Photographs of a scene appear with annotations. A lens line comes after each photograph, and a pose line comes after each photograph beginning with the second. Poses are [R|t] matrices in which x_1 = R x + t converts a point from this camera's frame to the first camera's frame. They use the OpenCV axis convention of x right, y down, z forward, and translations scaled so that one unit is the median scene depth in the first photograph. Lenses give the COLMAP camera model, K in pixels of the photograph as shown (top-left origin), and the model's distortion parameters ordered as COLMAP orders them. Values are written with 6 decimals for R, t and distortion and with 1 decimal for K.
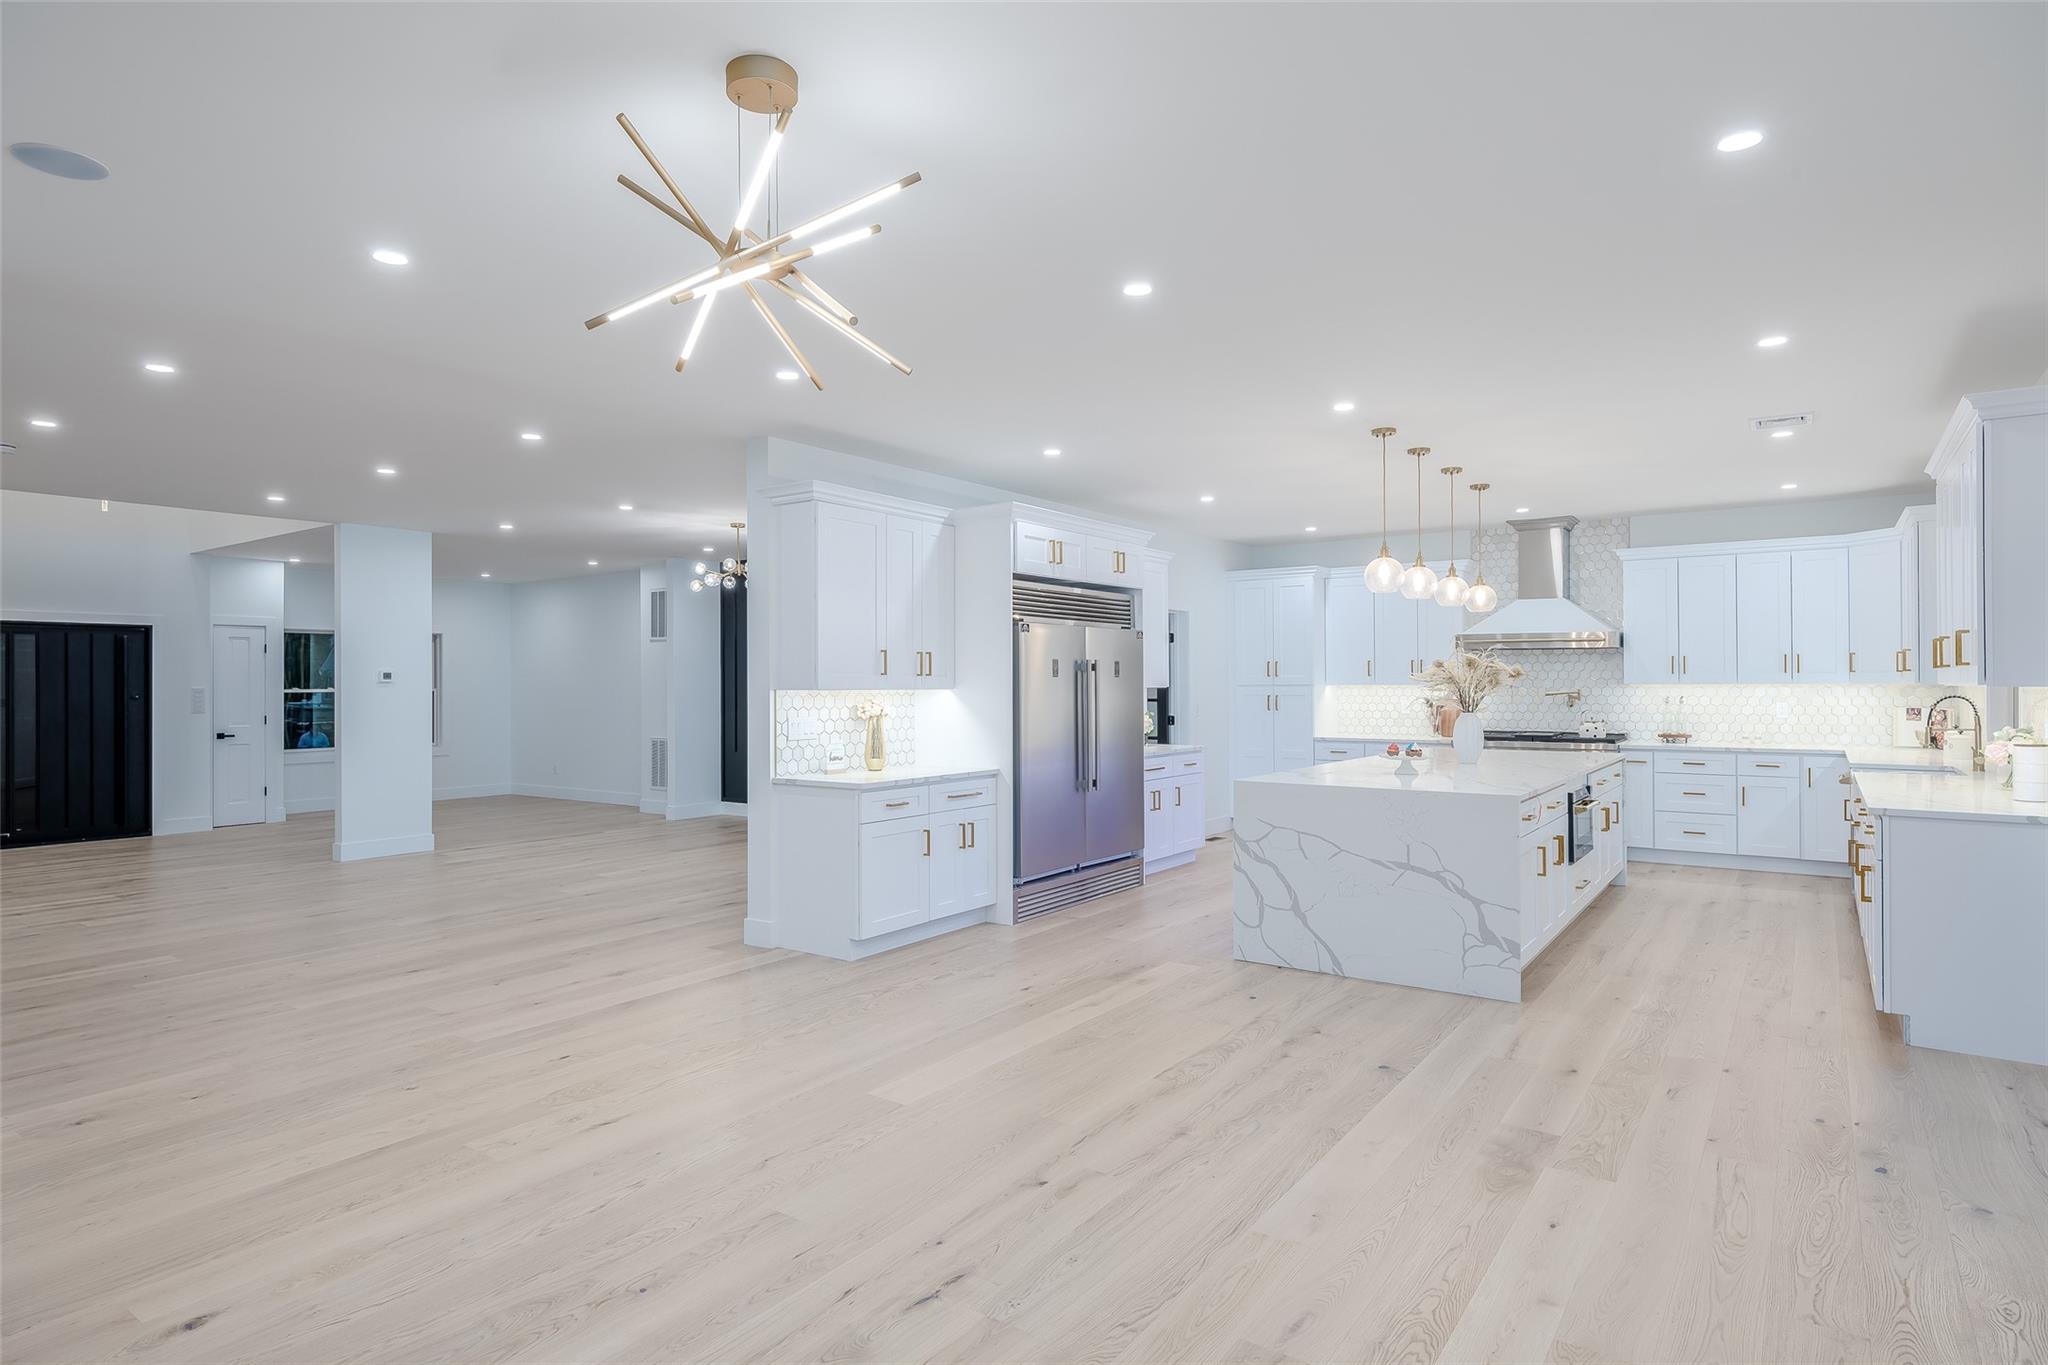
lens RADIAL K [[1112.9, 0, 1011.6], [0, 1112.9, 677.8], [0, 0, 1]] dist [0.005910, -0.009531]
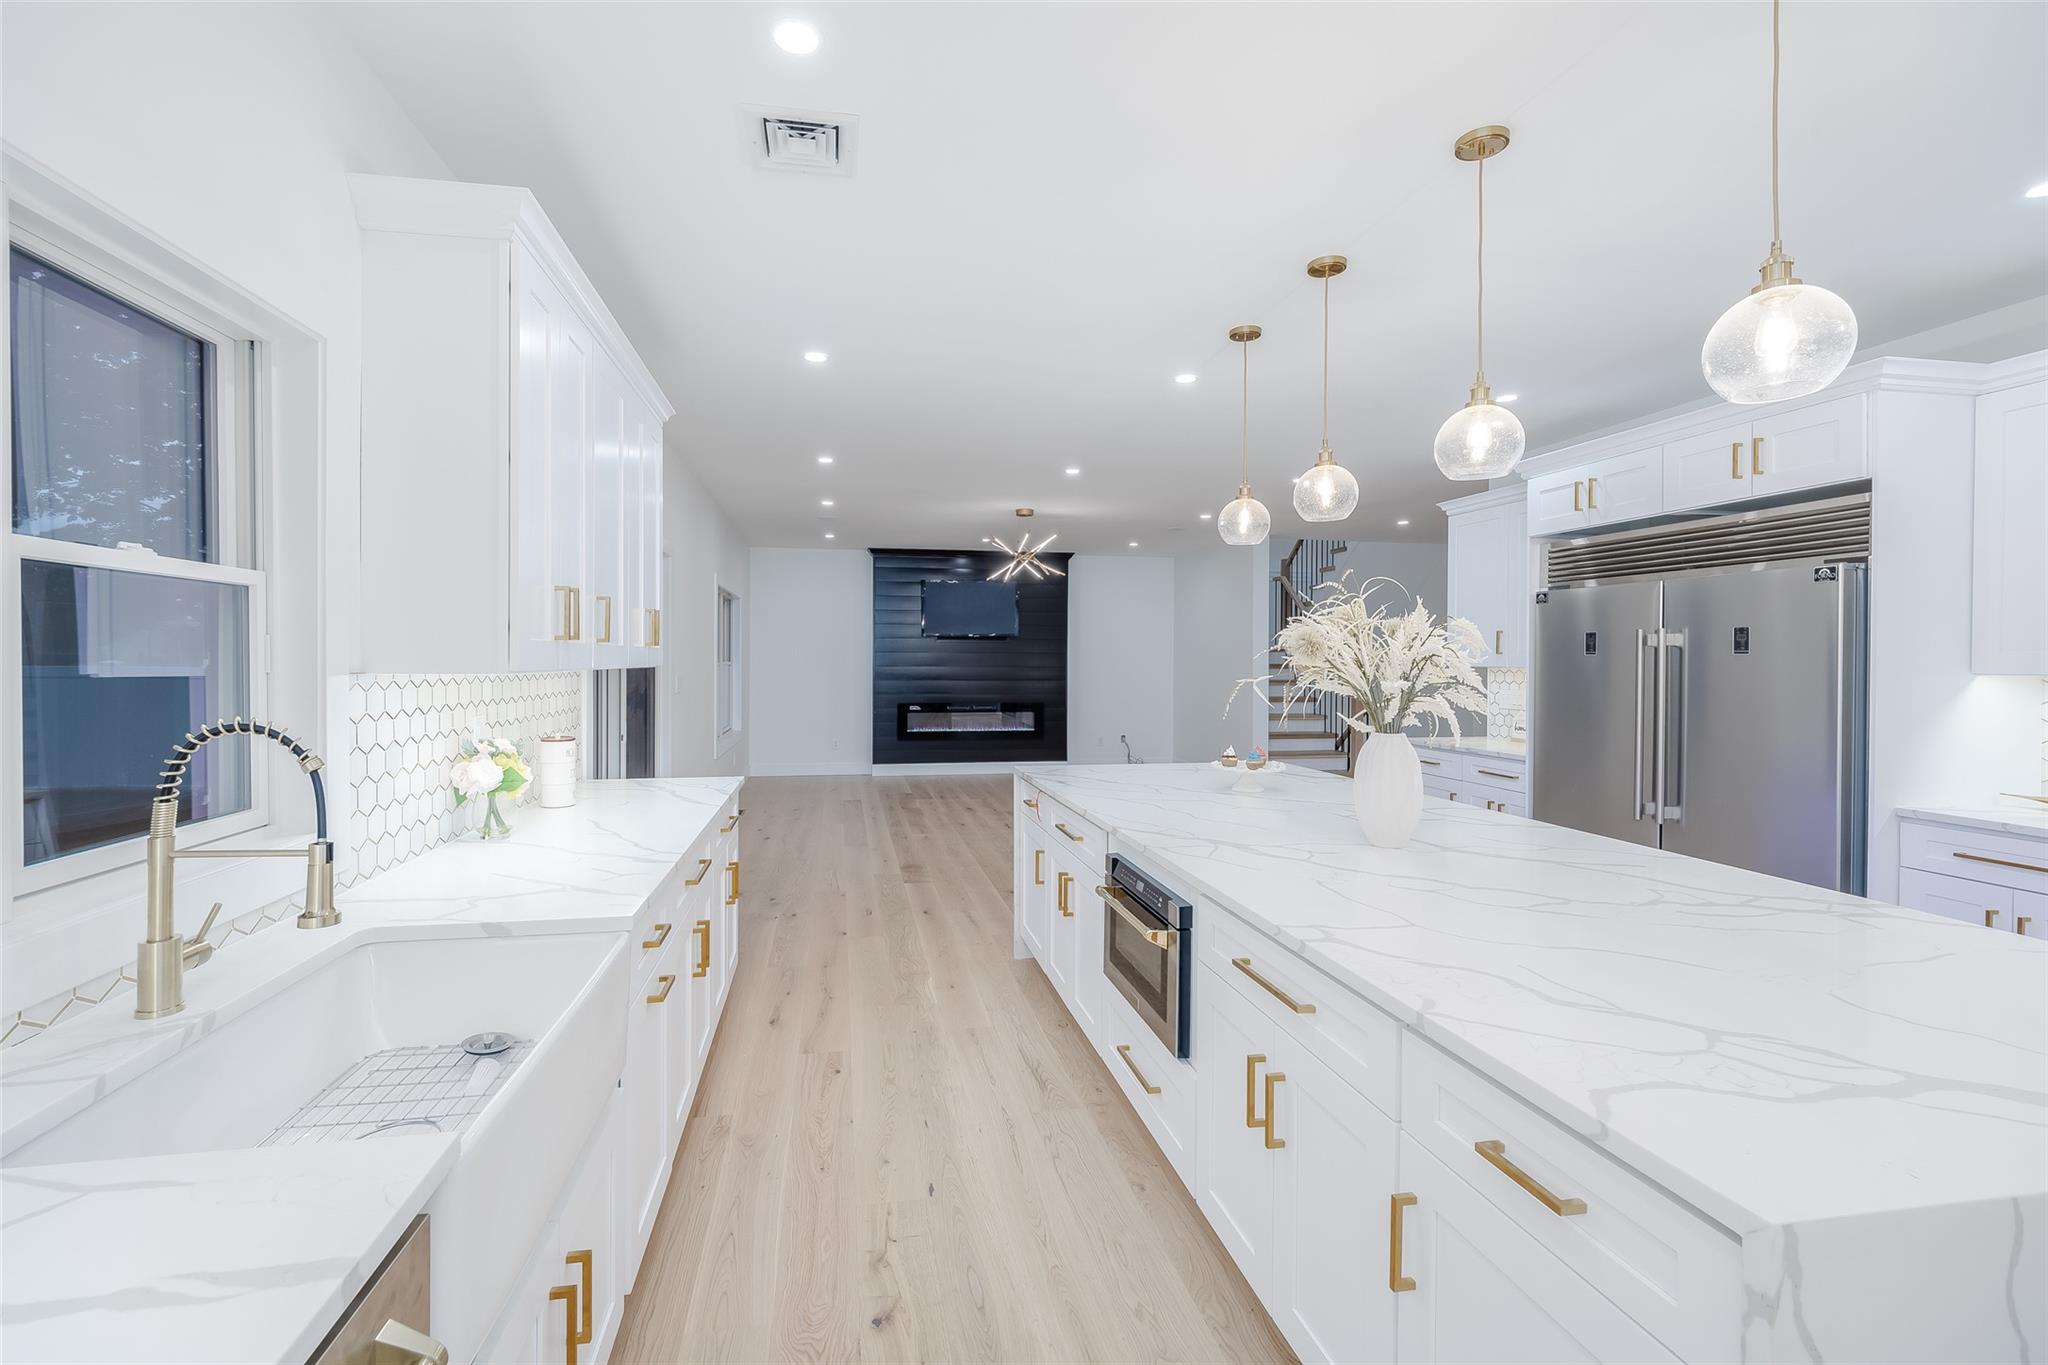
lens RADIAL K [[875.4, 0, 986.1], [0, 875.4, 661.7], [0, 0, 1]] dist [0.001431, 0.000122]
pose [[-0.701703, 0.003899, -0.712459, 0.745035], [0.002523, 0.999992, 0.002988, 0.000909], [0.712465, 0.000299, -0.701707, 1.087495]]
